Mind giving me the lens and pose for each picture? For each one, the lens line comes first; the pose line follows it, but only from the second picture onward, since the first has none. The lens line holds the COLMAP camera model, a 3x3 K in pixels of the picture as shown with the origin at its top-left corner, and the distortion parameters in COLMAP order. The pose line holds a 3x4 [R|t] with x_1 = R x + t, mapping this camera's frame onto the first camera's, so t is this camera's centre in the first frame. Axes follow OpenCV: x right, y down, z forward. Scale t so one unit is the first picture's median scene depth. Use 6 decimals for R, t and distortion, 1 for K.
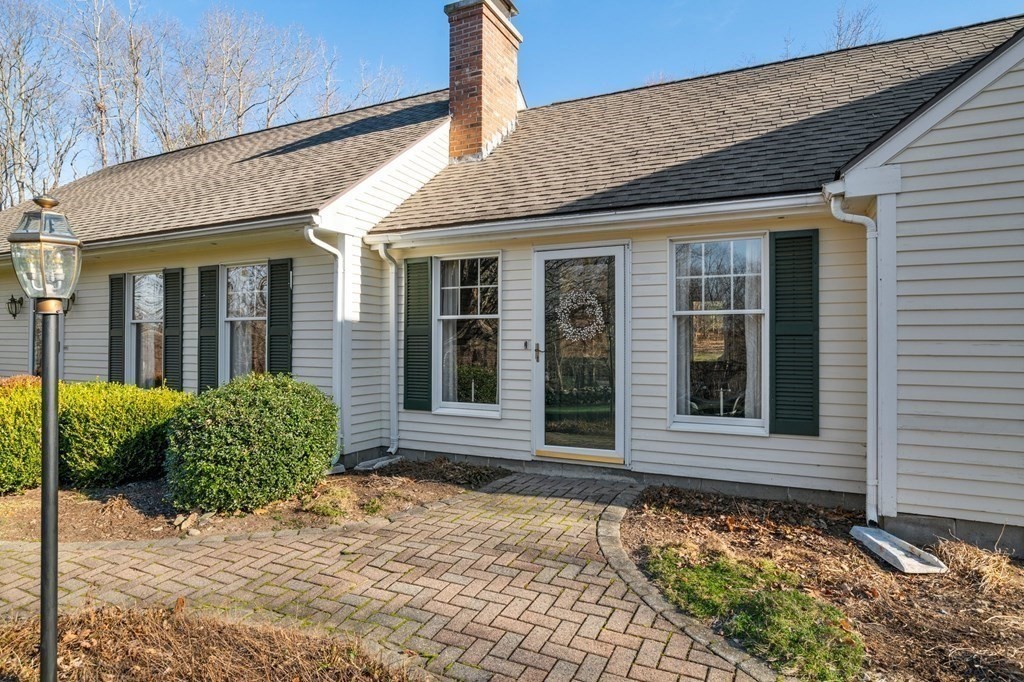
lens RADIAL K [[571.3, 0, 514.8], [0, 571.3, 338.0], [0, 0, 1]] dist [-0.032525, 0.014506]
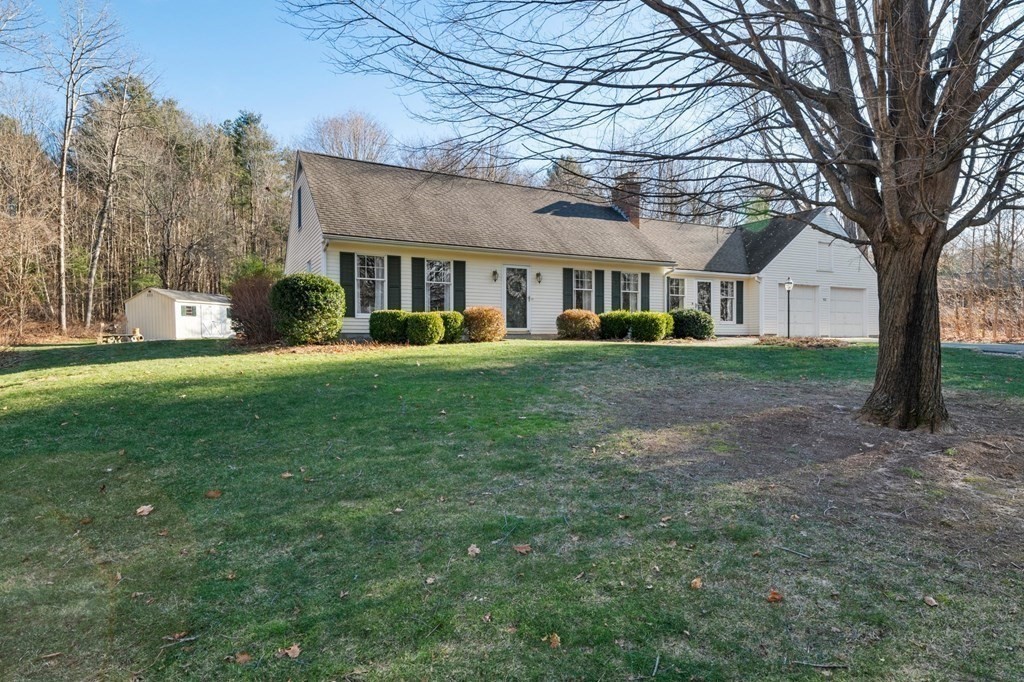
lens RADIAL K [[571.3, 0, 509.9], [0, 571.3, 344.7], [0, 0, 1]] dist [-0.032525, 0.014506]
pose [[0.614434, -0.012574, 0.788868, -3.480683], [0.003989, 0.999910, 0.012831, 0.215585], [-0.788958, -0.004736, 0.614429, -0.316854]]
